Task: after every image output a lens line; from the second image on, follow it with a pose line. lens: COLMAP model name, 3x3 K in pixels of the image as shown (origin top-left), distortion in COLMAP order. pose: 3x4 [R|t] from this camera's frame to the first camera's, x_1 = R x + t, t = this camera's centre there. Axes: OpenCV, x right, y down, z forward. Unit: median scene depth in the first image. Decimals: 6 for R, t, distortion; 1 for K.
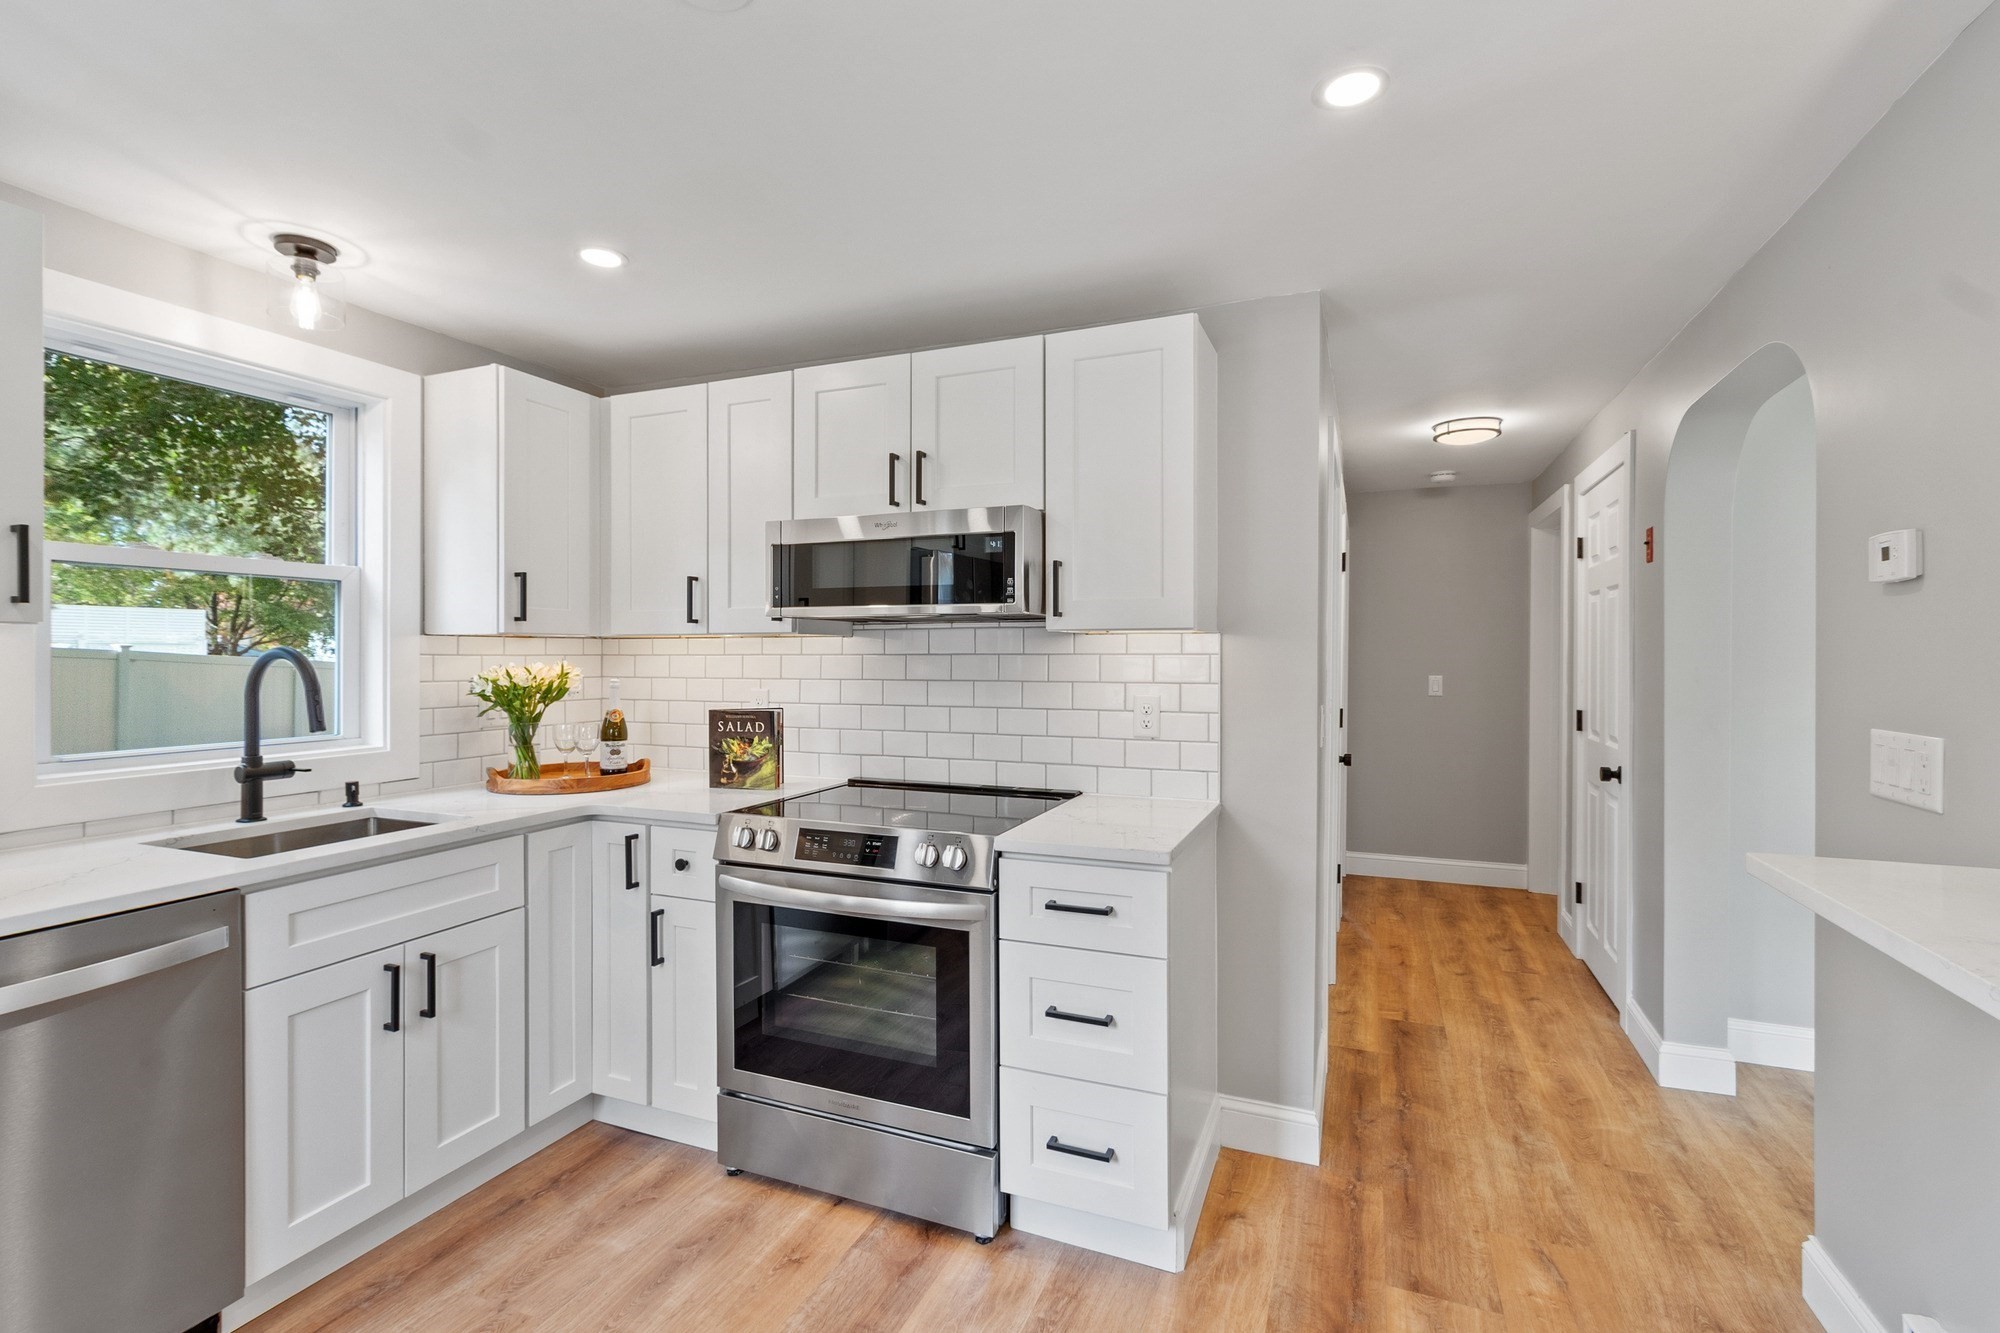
lens RADIAL K [[887.6, 0, 1001.2], [0, 887.6, 660.2], [0, 0, 1]] dist [0.003044, -0.000293]
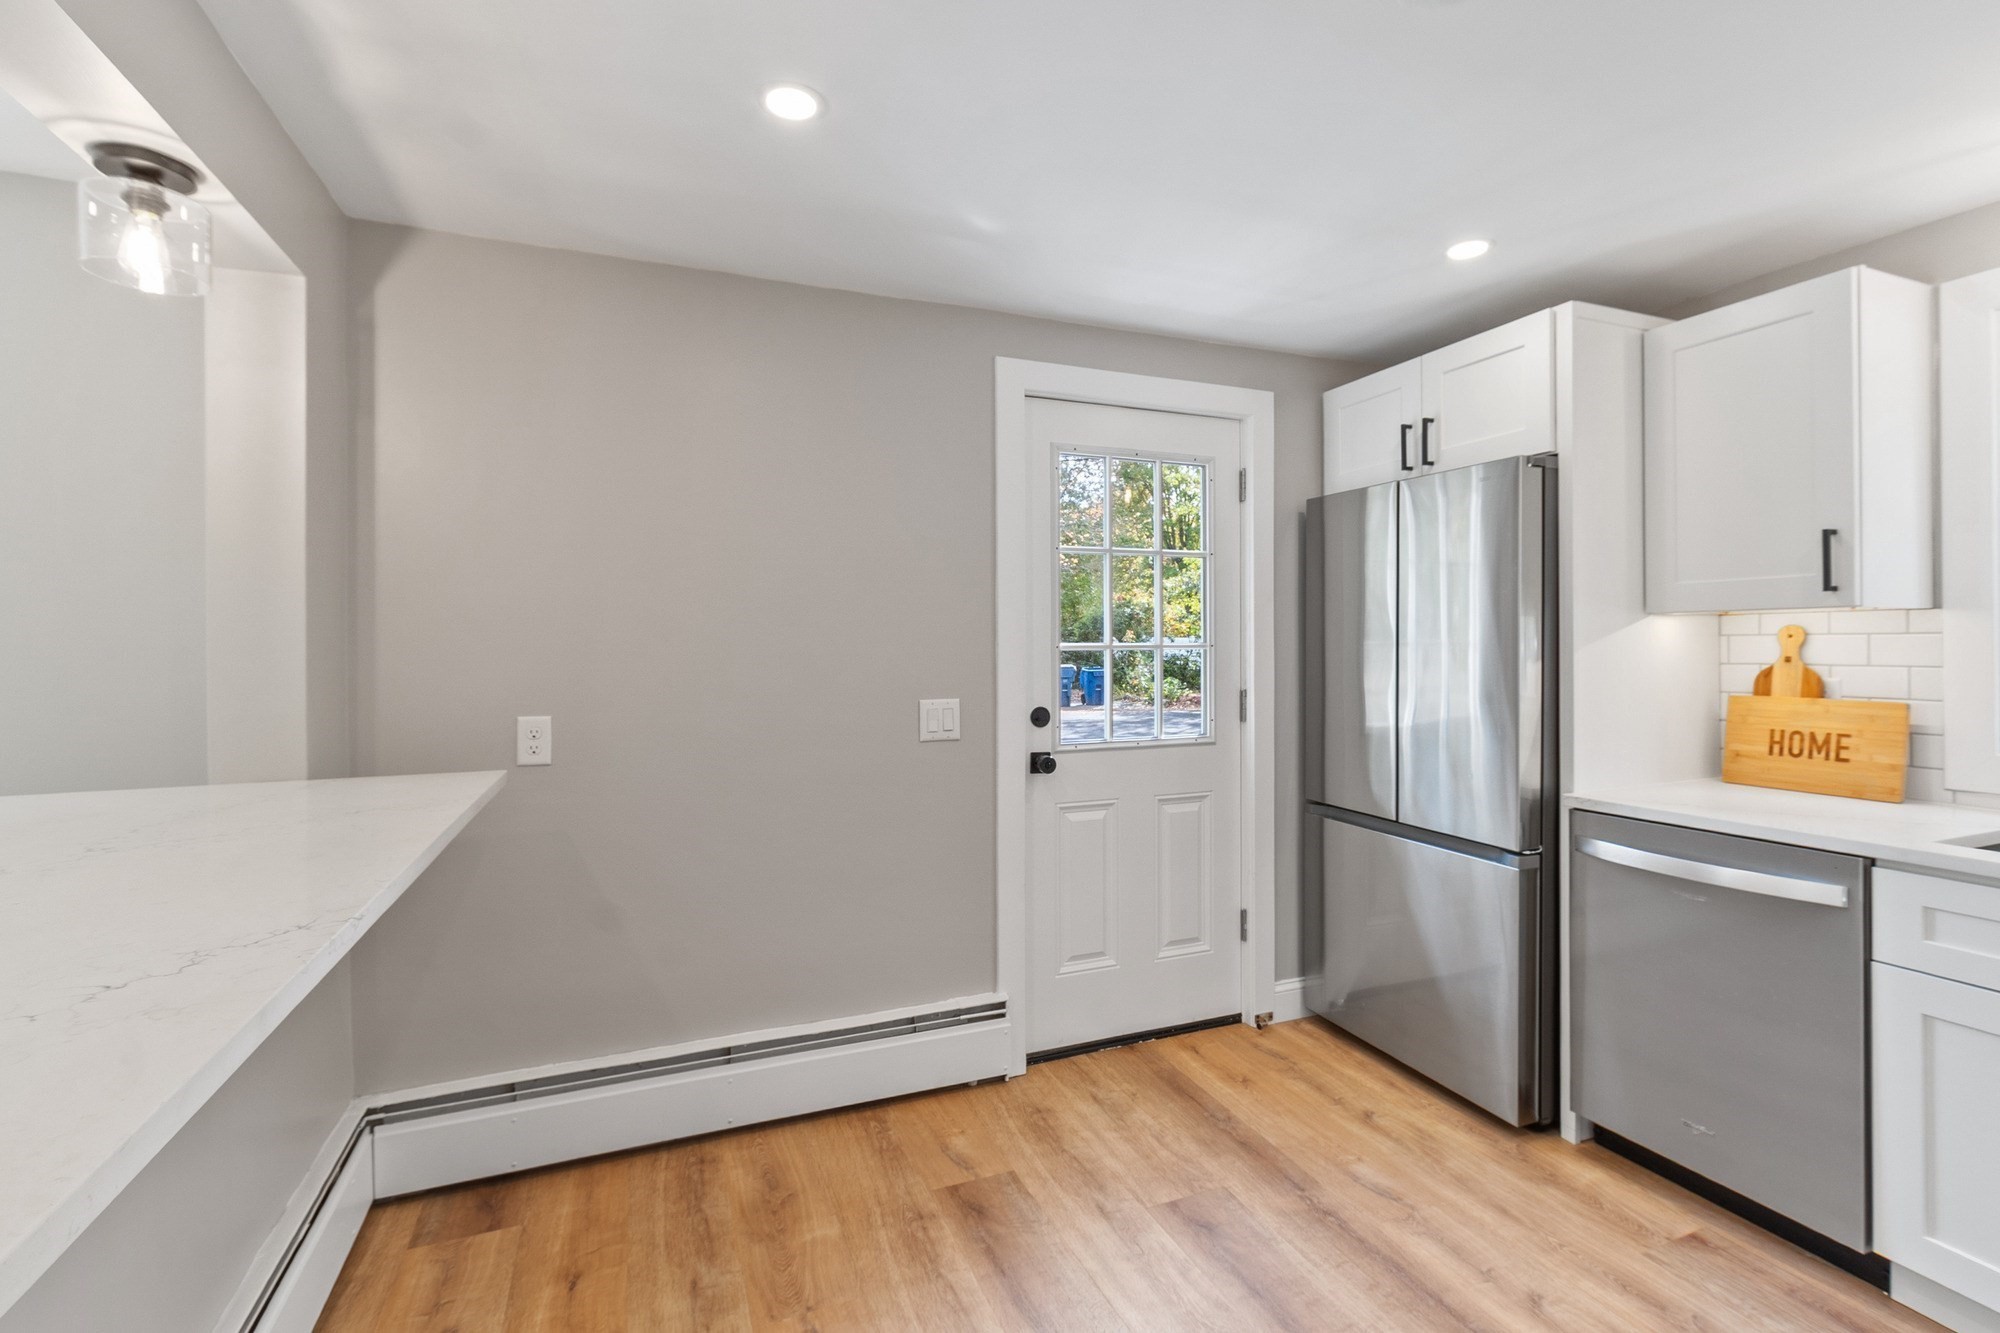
lens RADIAL K [[905.2, 0, 995.6], [0, 905.2, 640.9], [0, 0, 1]] dist [0.000476, -0.000020]
pose [[-0.721301, 0.001039, -0.692621, 0.399653], [0.002096, 0.999998, -0.000683, 0.001689], [0.692619, -0.001945, -0.721301, 0.700707]]
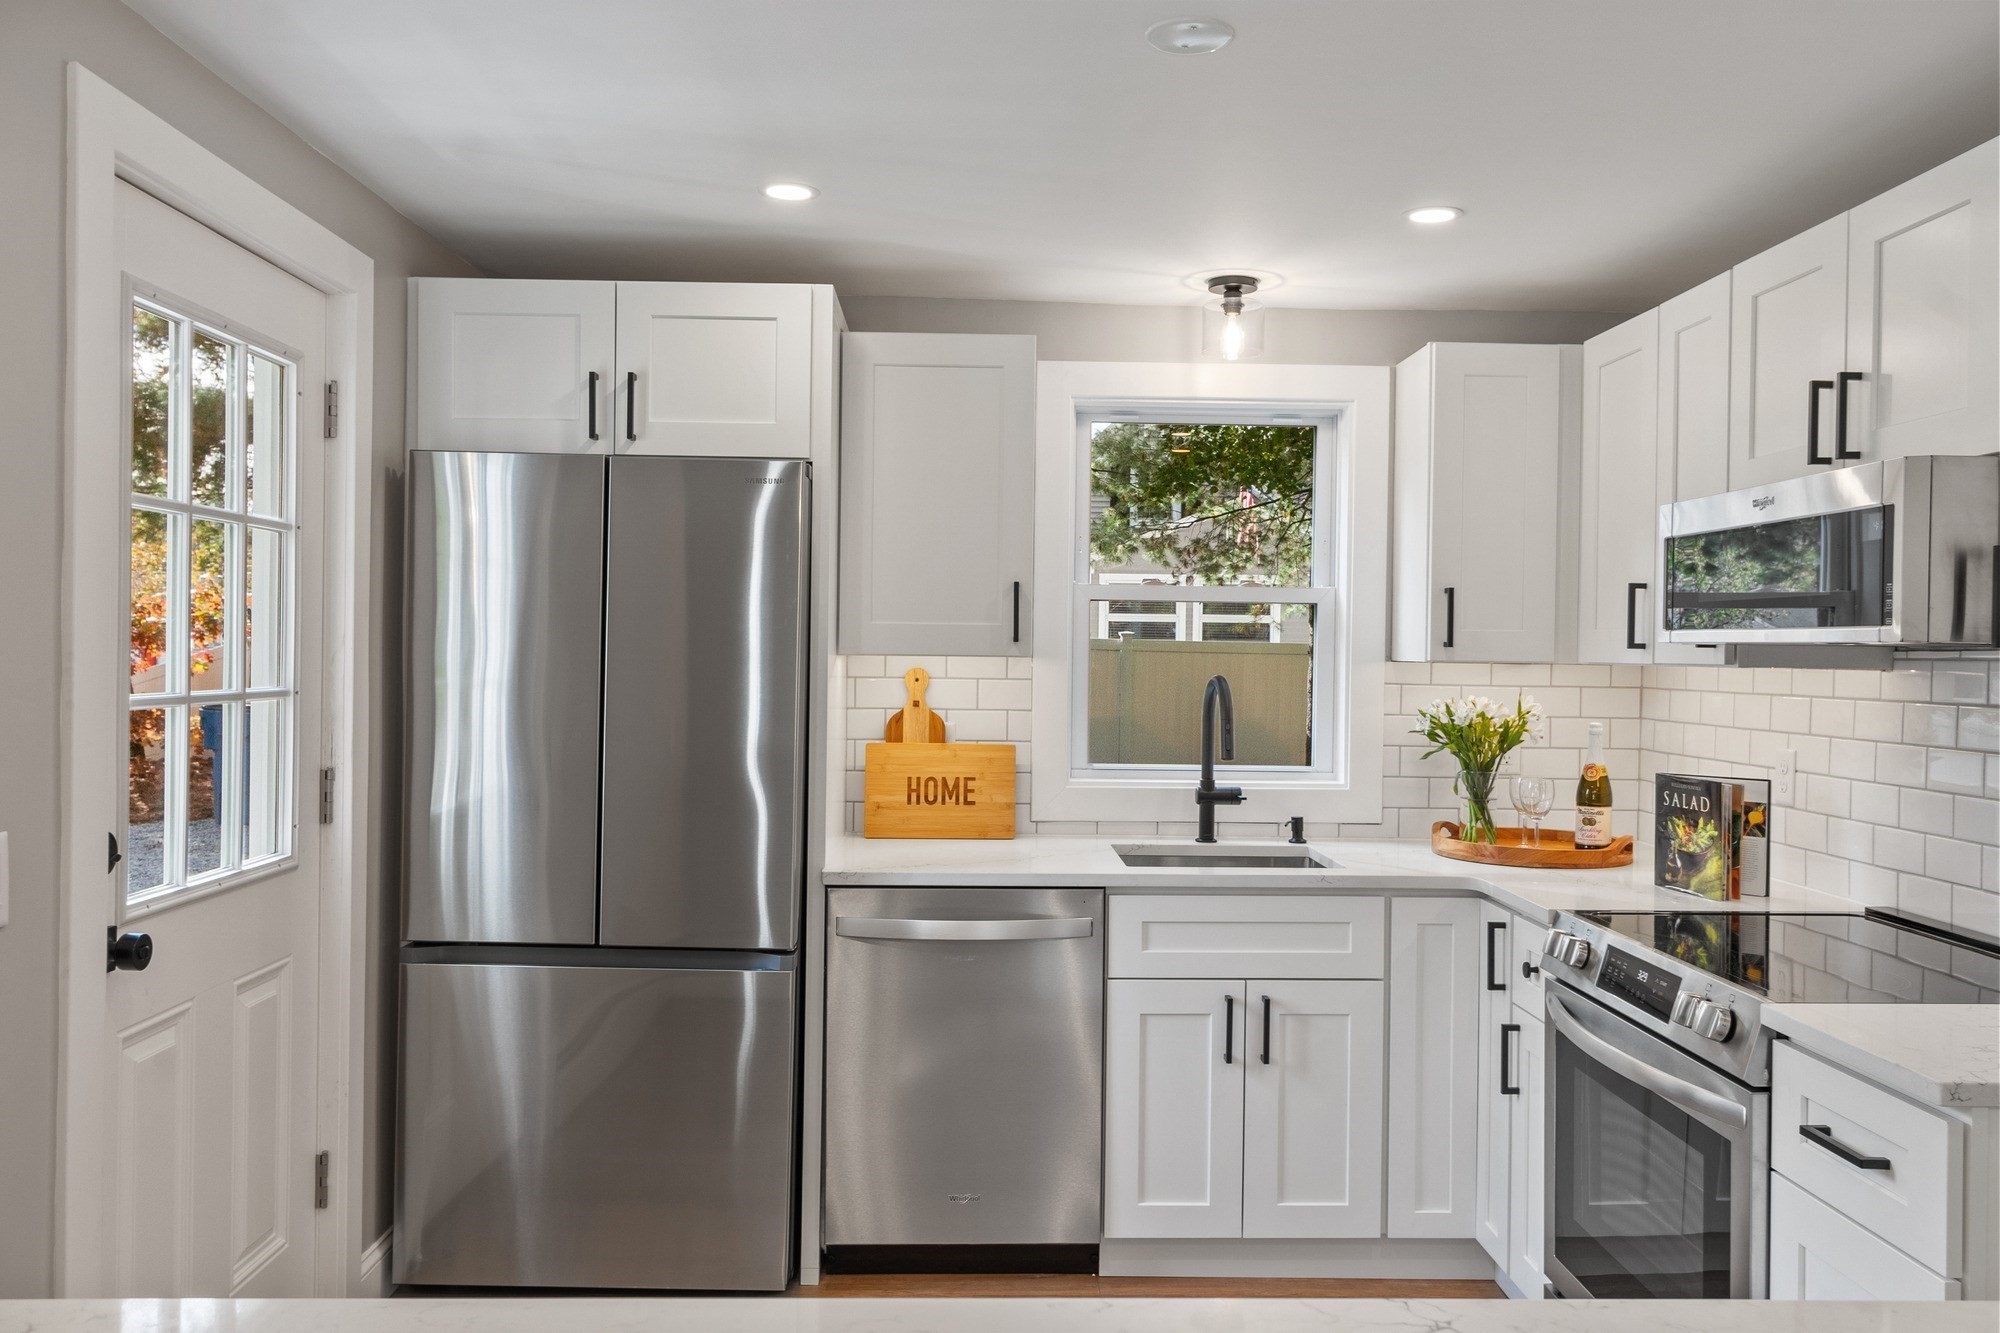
lens RADIAL K [[1543.4, 0, 1008.8], [0, 1543.4, 653.1], [0, 0, 1]] dist [0.003296, 0.003665]
pose [[0.403595, 0.006990, -0.914911, 0.610879], [-0.018450, 0.999830, -0.000500, -0.029949], [0.914752, 0.017082, 0.403656, 0.047809]]
